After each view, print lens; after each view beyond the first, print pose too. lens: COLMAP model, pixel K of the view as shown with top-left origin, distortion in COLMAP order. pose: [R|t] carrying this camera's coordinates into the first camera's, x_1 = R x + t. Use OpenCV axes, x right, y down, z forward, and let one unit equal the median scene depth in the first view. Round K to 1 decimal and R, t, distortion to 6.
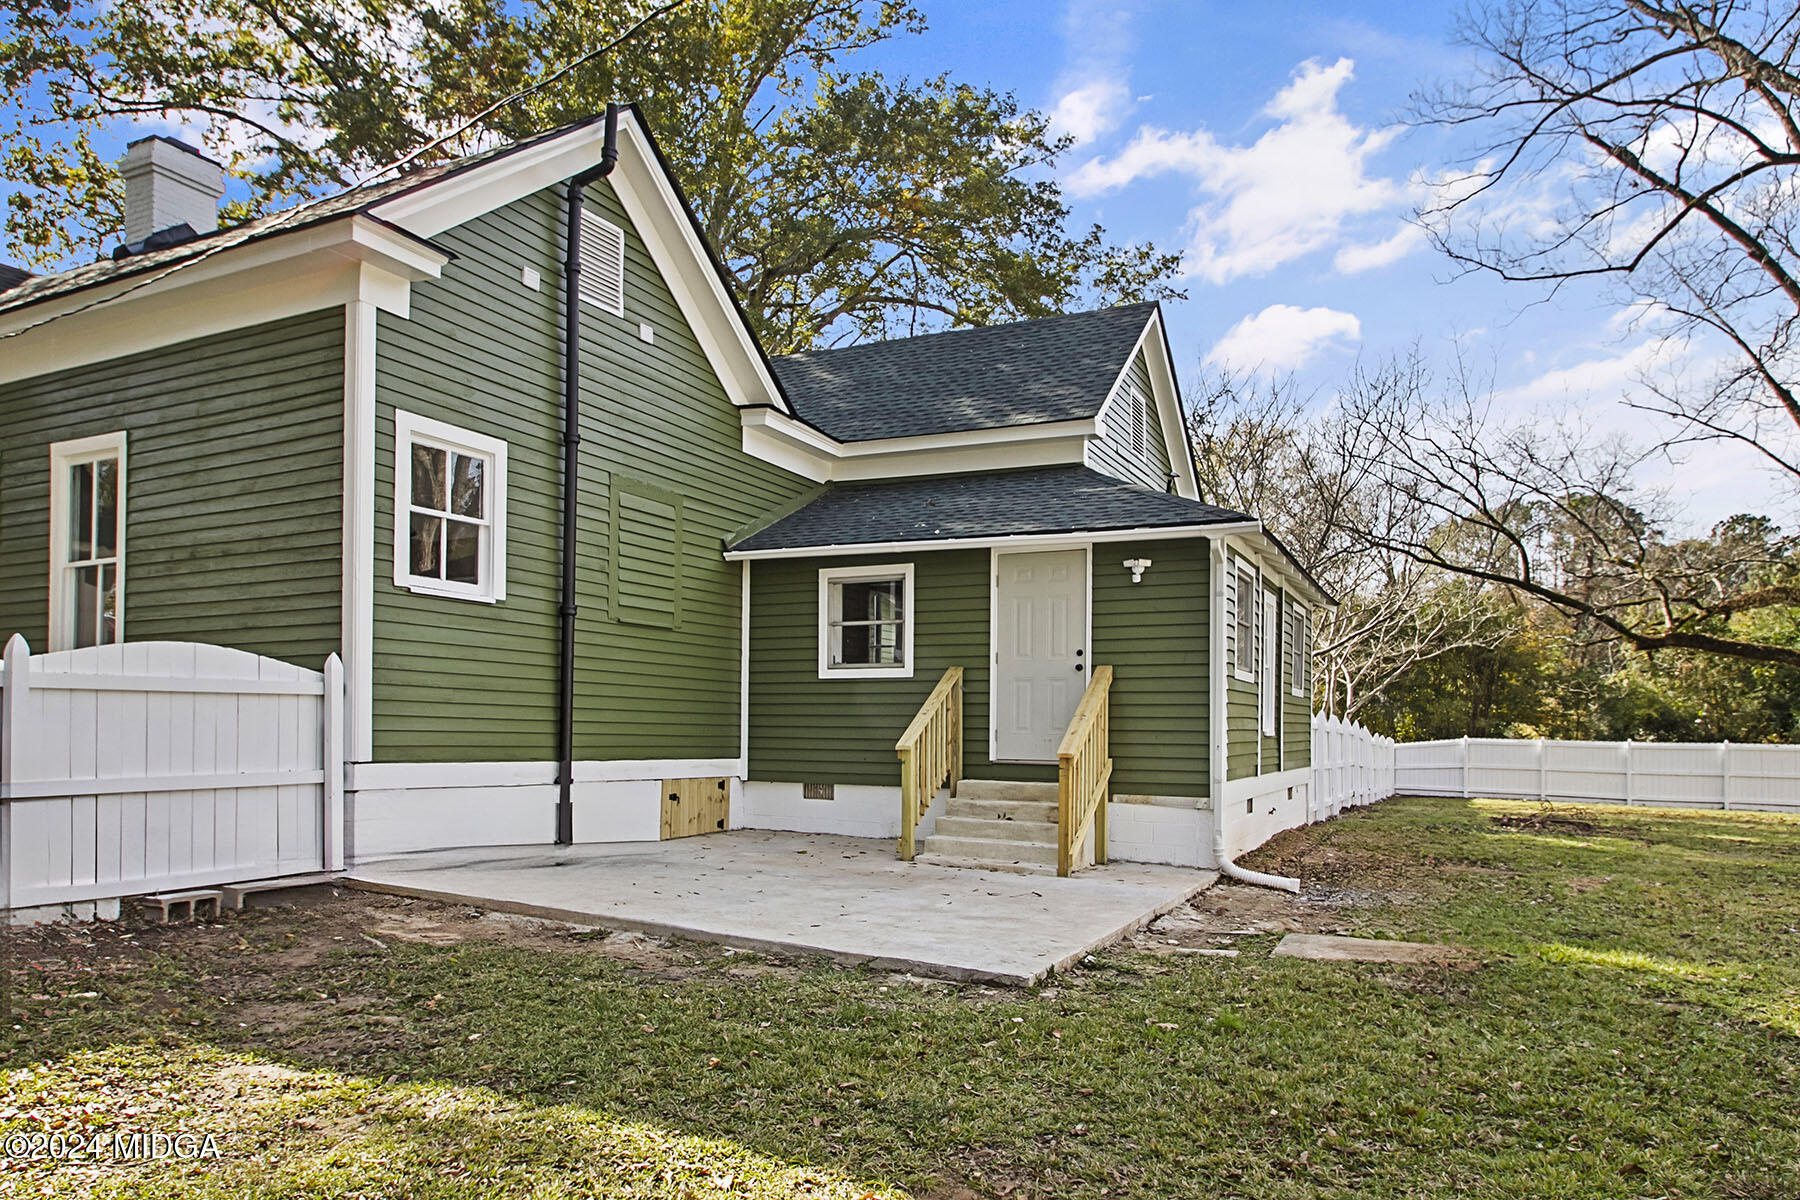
lens RADIAL K [[1147.8, 0, 924.7], [0, 1147.8, 714.7], [0, 0, 1]] dist [-0.002181, -0.001120]
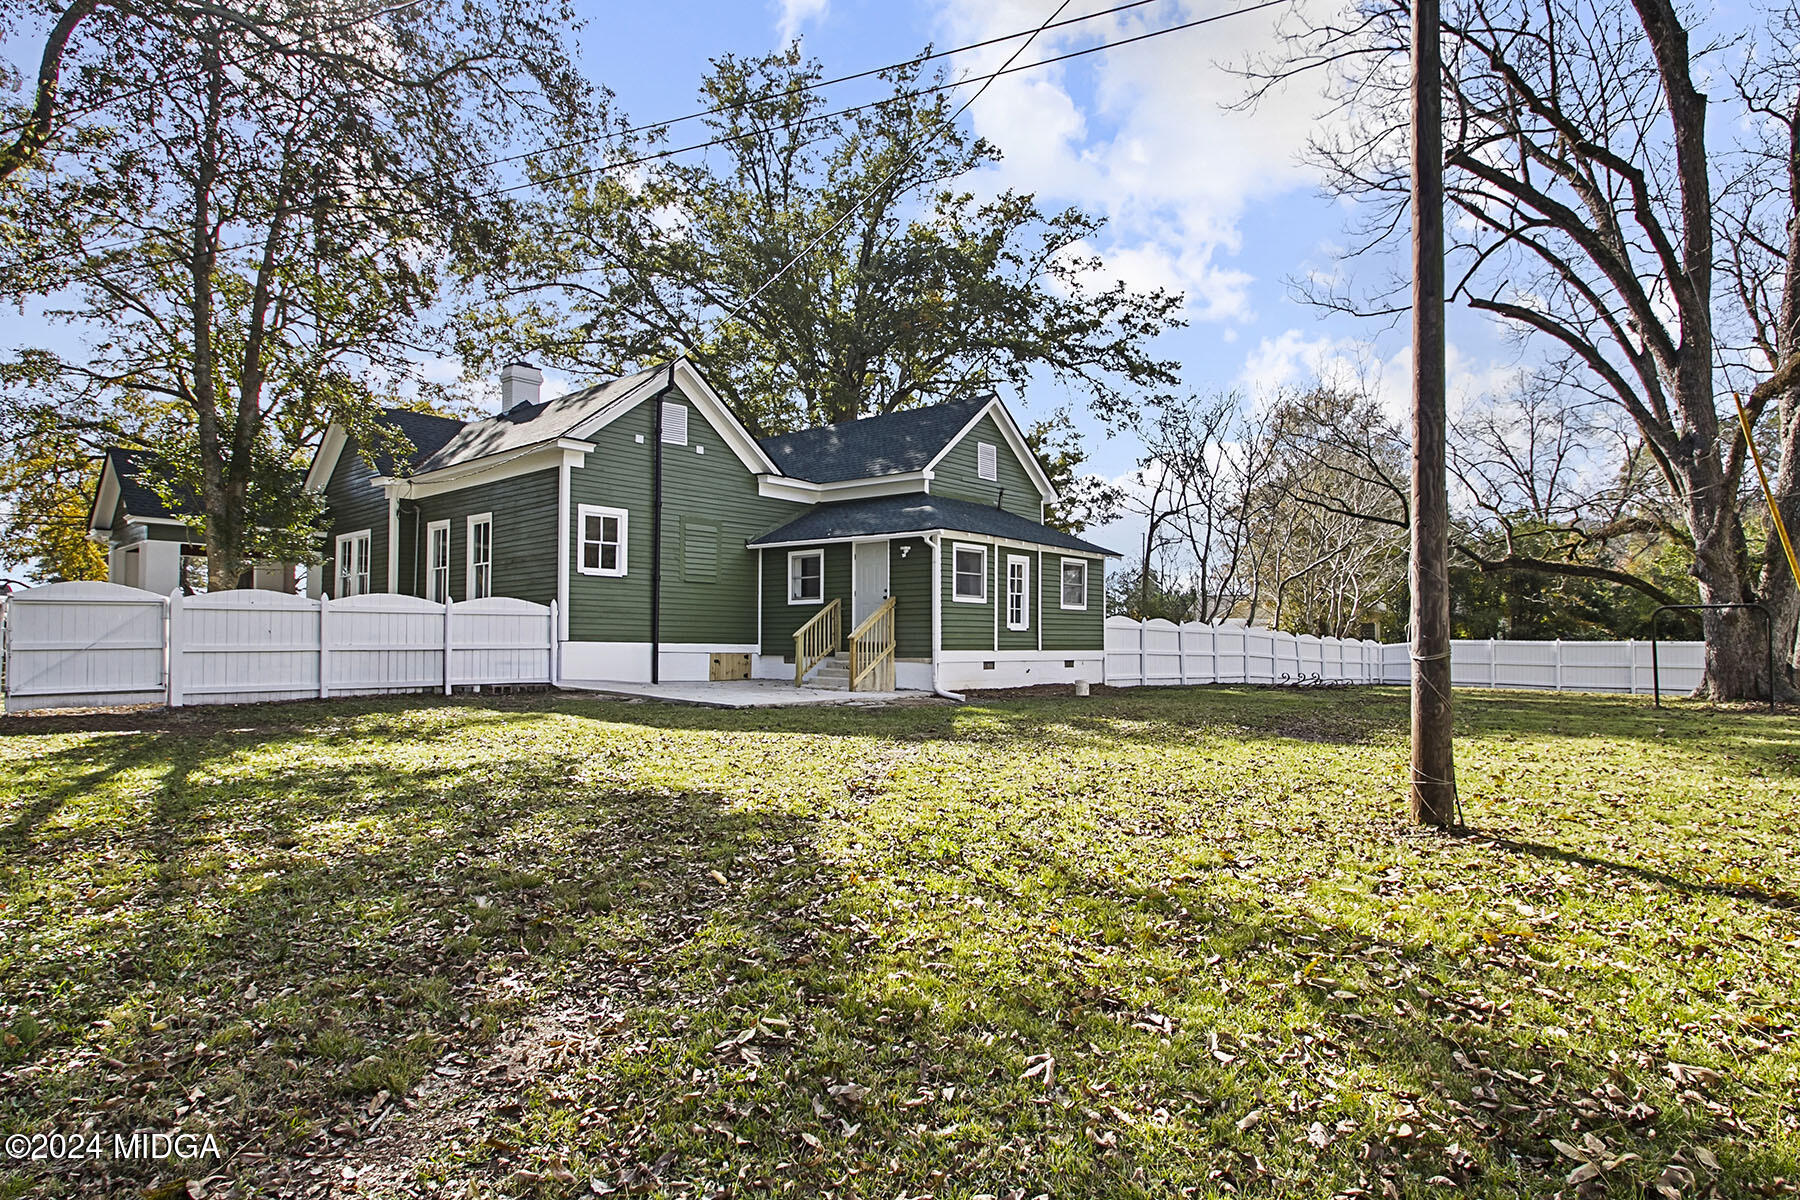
lens RADIAL K [[999.9, 0, 922.9], [0, 999.9, 613.9], [0, 0, 1]] dist [-0.015820, -0.001529]
pose [[0.967759, -0.015903, -0.251374, 0.639594], [0.011041, 0.999724, -0.020740, 0.026584], [0.251635, 0.017296, 0.967668, -0.731582]]
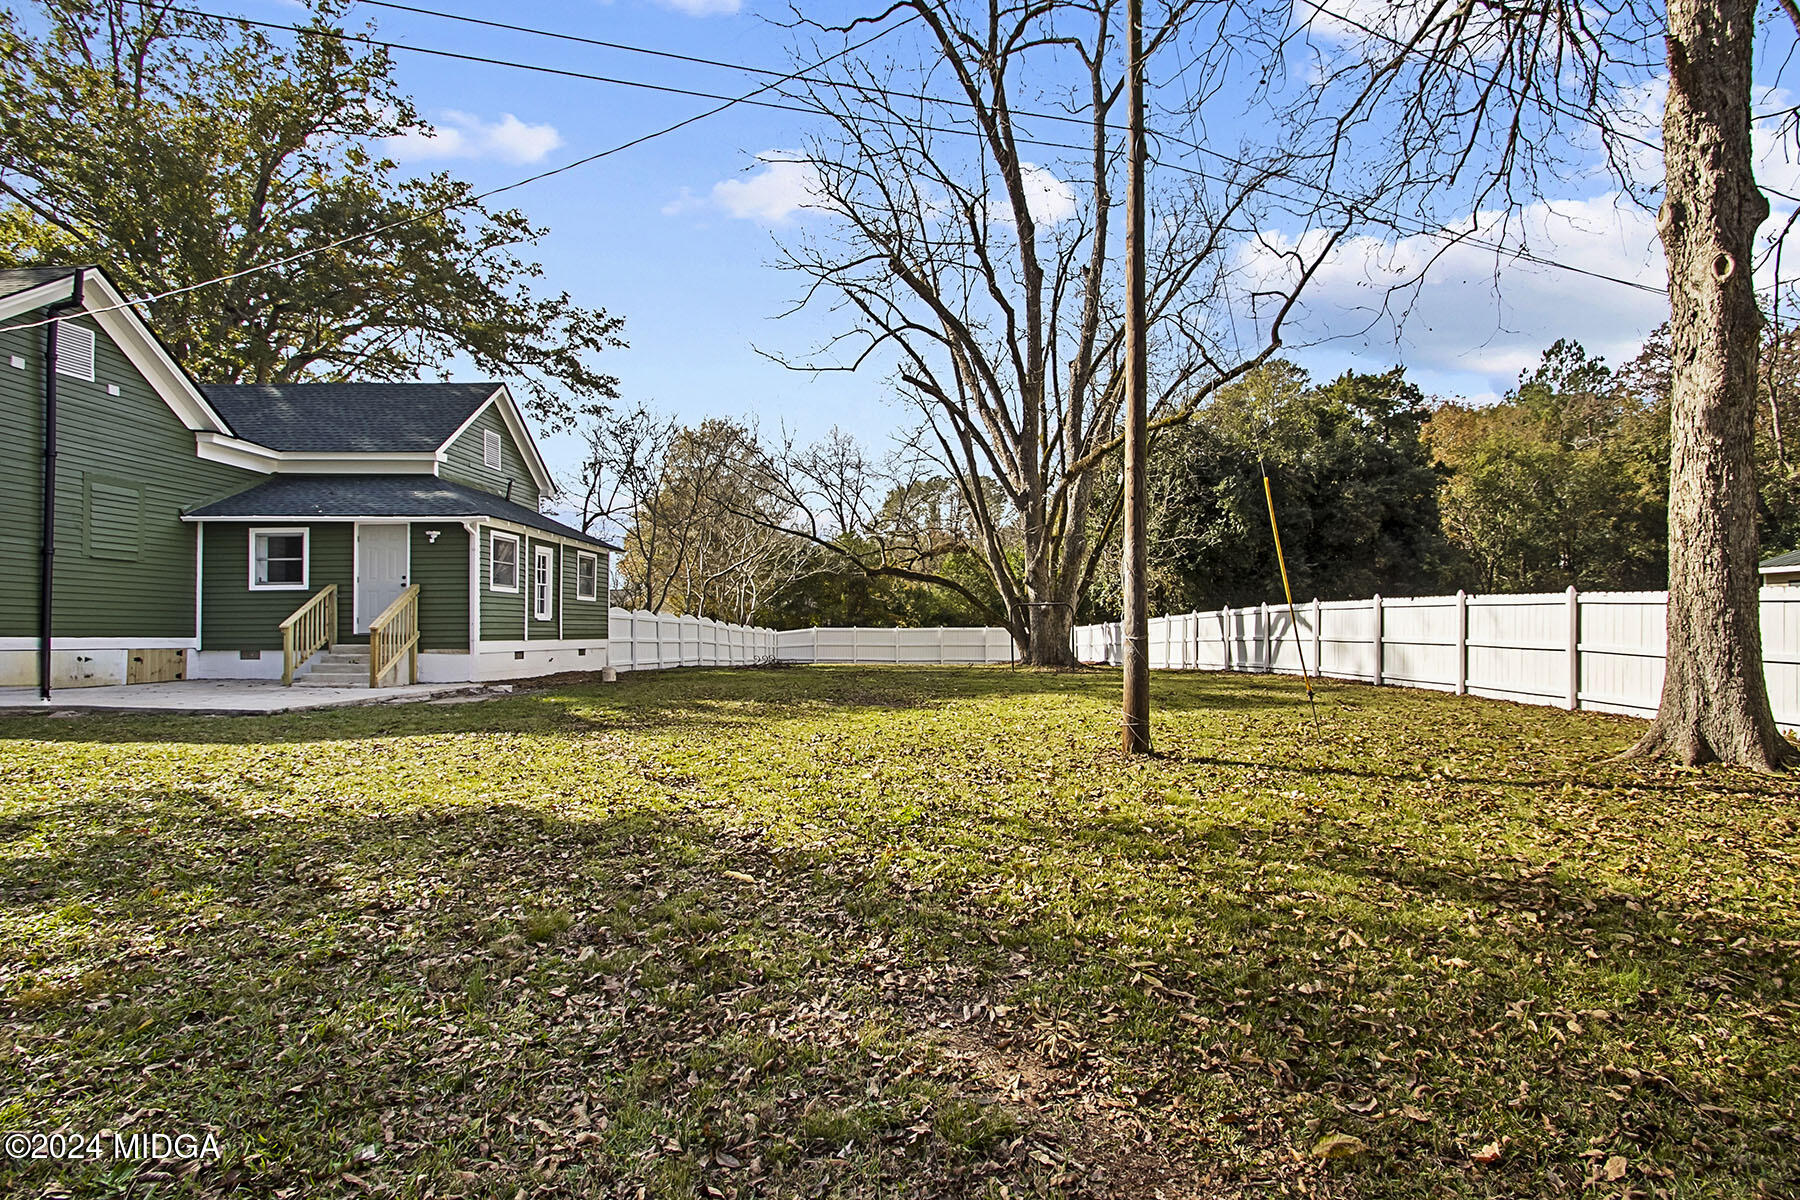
lens RADIAL K [[861.7, 0, 943.1], [0, 861.7, 611.0], [0, 0, 1]] dist [-0.001240, -0.002564]
pose [[0.902849, -0.008288, 0.429878, 0.321801], [0.012477, 0.999898, -0.006926, 0.023615], [-0.429777, 0.011617, 0.902861, -0.688315]]
